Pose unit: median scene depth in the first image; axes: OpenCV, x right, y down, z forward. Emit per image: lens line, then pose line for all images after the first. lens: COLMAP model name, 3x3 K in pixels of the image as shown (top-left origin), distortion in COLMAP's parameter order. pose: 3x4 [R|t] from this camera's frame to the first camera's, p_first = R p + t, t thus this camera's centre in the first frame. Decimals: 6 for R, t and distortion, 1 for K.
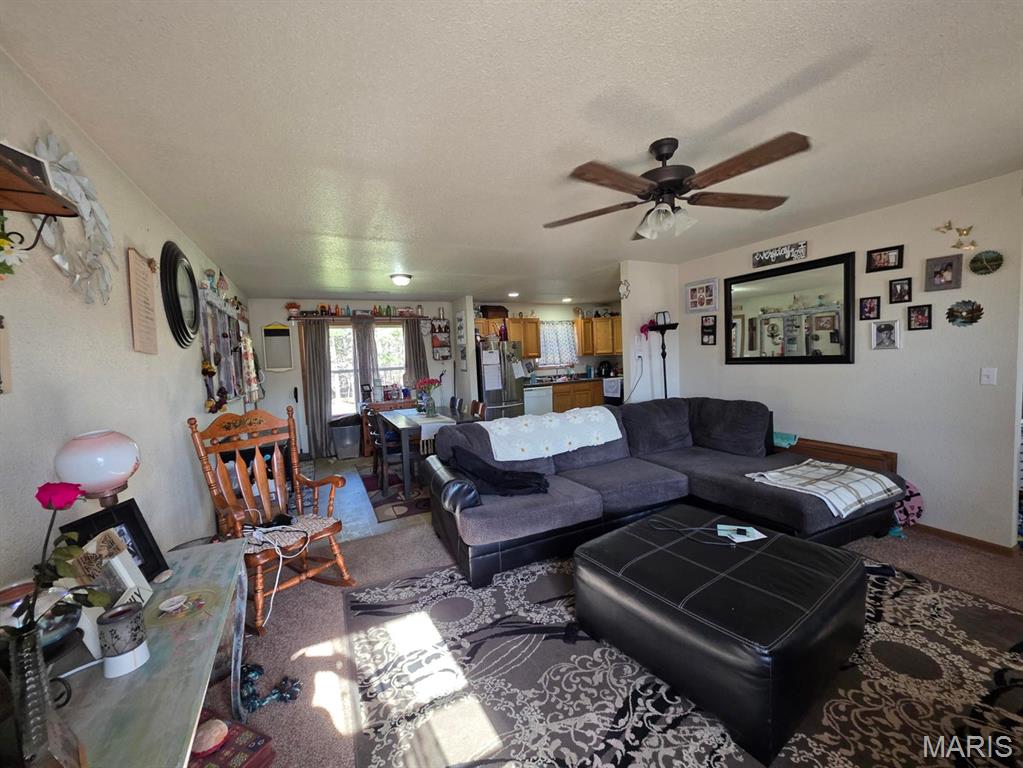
lens RADIAL K [[408.9, 0, 517.5], [0, 408.9, 381.5], [0, 0, 1]] dist [0.002433, -0.001550]
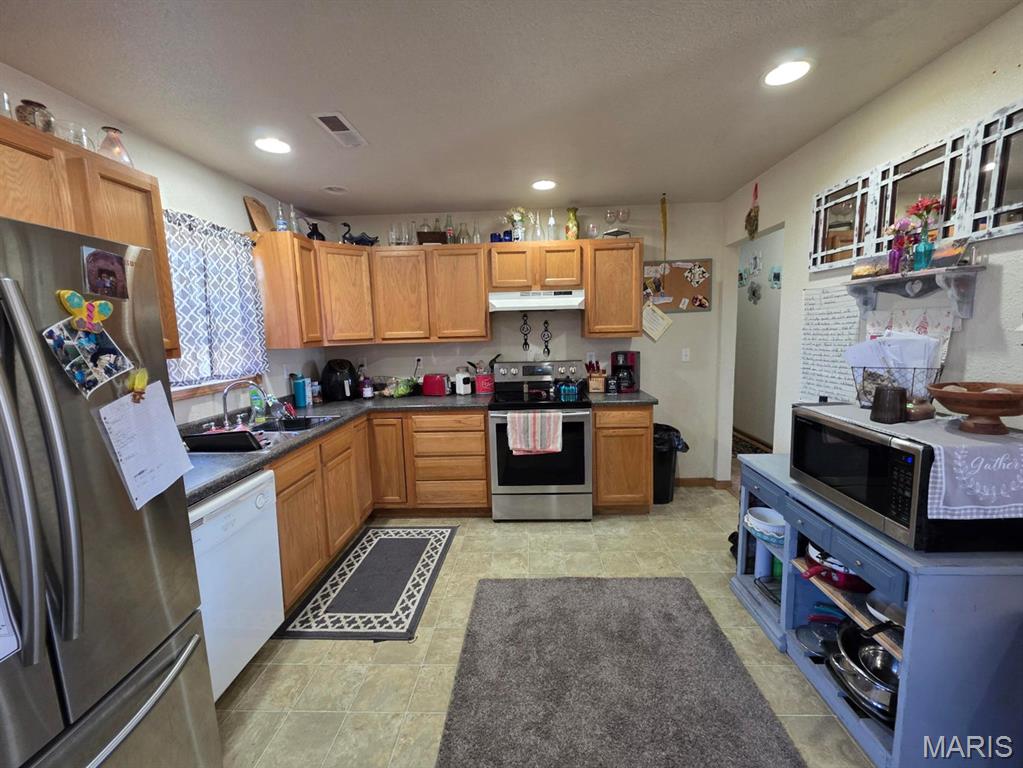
lens RADIAL K [[408.9, 0, 520.4], [0, 408.9, 380.9], [0, 0, 1]] dist [0.002433, -0.001550]
pose [[0.474227, -0.081476, 0.876625, -0.143941], [0.066395, 0.996183, 0.056670, -0.115199], [-0.877896, 0.031329, 0.477826, 1.856518]]
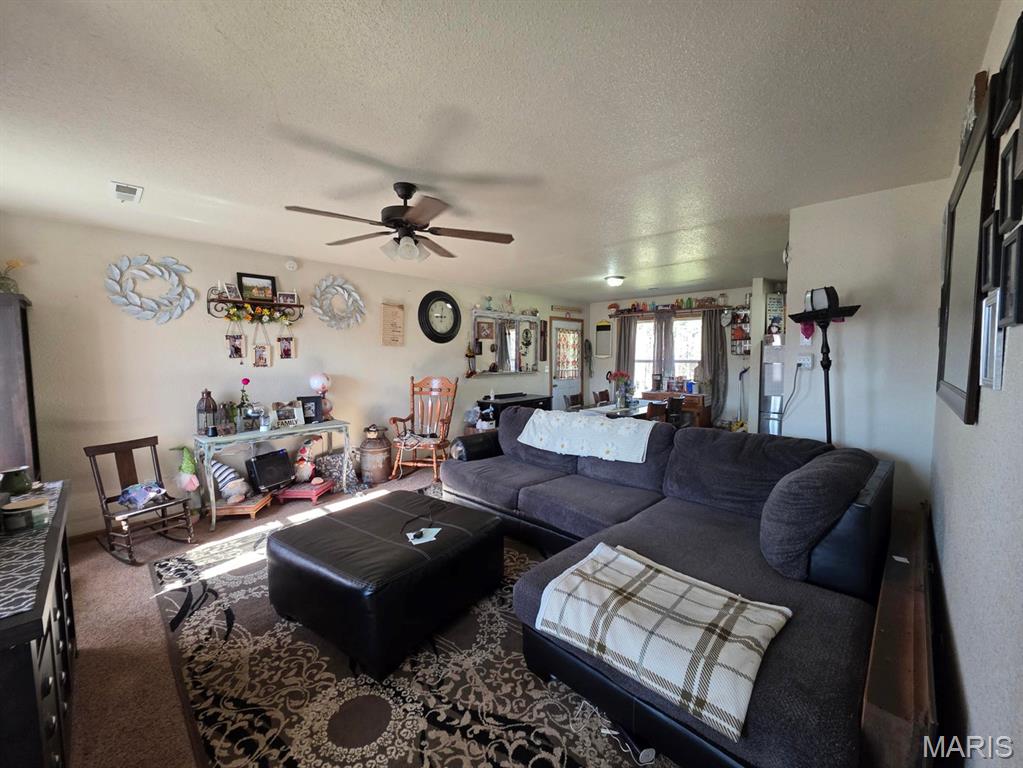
lens RADIAL K [[408.9, 0, 519.0], [0, 408.9, 386.6], [0, 0, 1]] dist [0.002433, -0.001550]
pose [[0.351297, 0.117680, -0.928839, 1.085813], [-0.073071, 0.992490, 0.098108, -0.085644], [0.933409, 0.033406, 0.357257, 0.592232]]
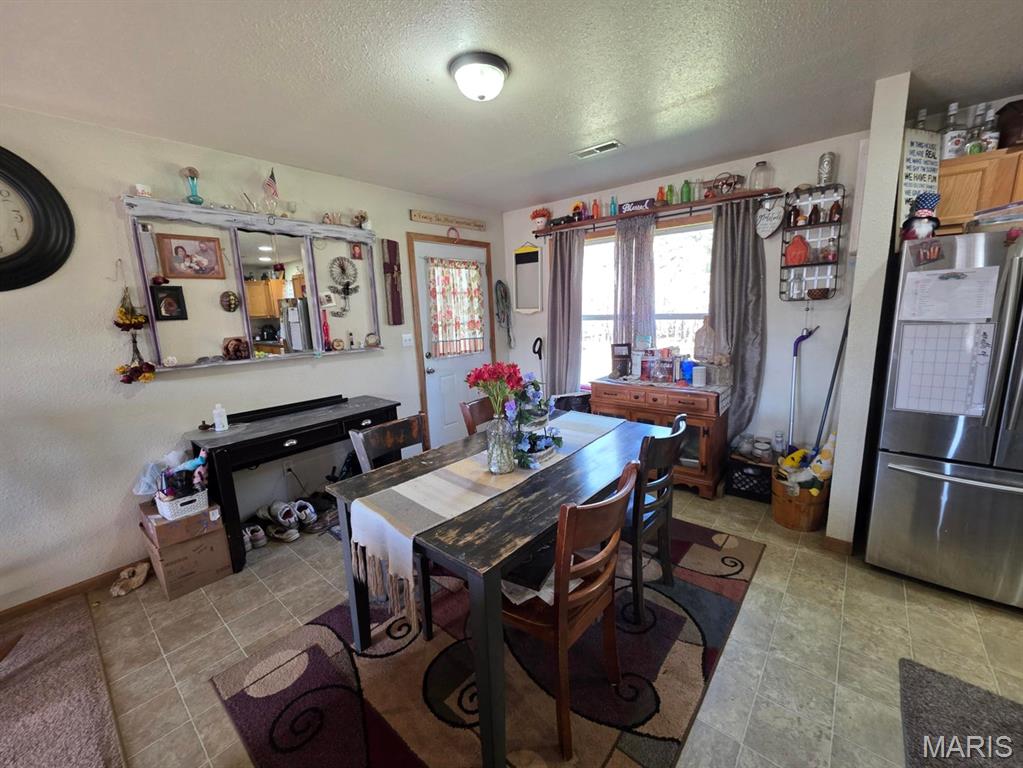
lens RADIAL K [[408.9, 0, 518.9], [0, 408.9, 381.8], [0, 0, 1]] dist [0.002433, -0.001550]
pose [[0.404214, 0.198724, -0.892816, 0.159601], [-0.043740, 0.979196, 0.198147, -0.098663], [0.913618, -0.041042, 0.404497, 1.391771]]
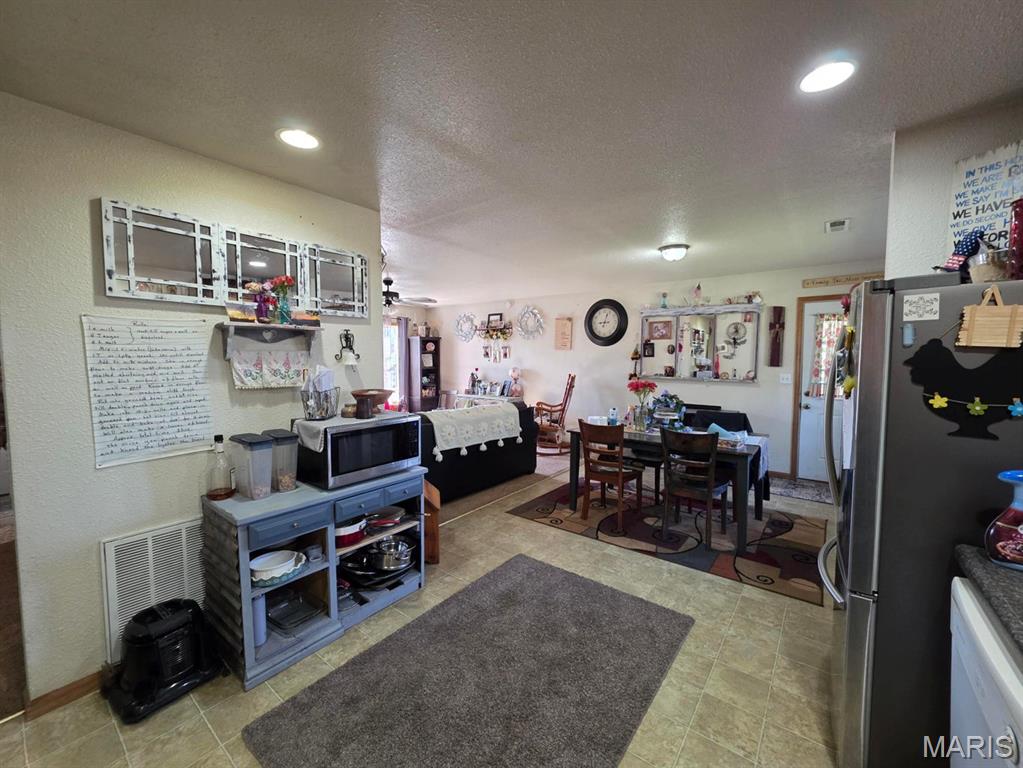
lens RADIAL K [[408.9, 0, 518.5], [0, 408.9, 383.7], [0, 0, 1]] dist [0.002433, -0.001550]
pose [[-0.897770, 0.076040, -0.433850, 0.527779], [0.013194, 0.989186, 0.146070, -0.189698], [0.440266, 0.125413, -0.889065, 2.524329]]
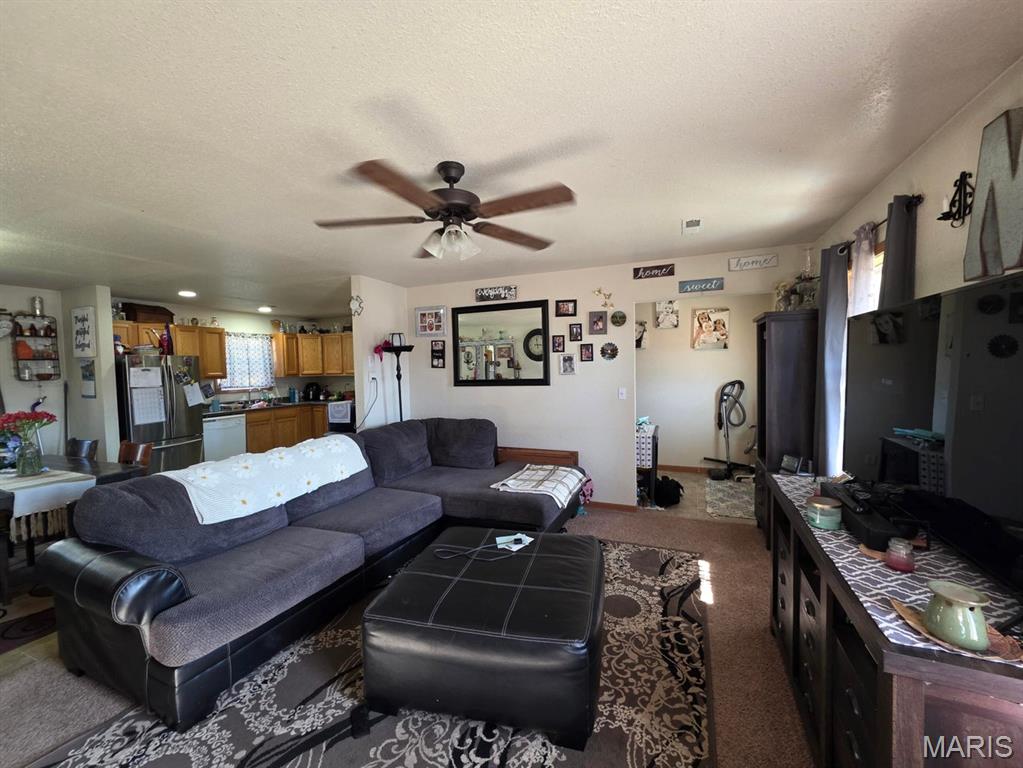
lens RADIAL K [[408.9, 0, 518.0], [0, 408.9, 382.7], [0, 0, 1]] dist [0.002433, -0.001550]
pose [[0.748194, 0.003096, 0.663473, -0.118106], [0.030770, 0.998751, -0.039360, -0.005056], [-0.662766, 0.049863, 0.747164, 0.111979]]
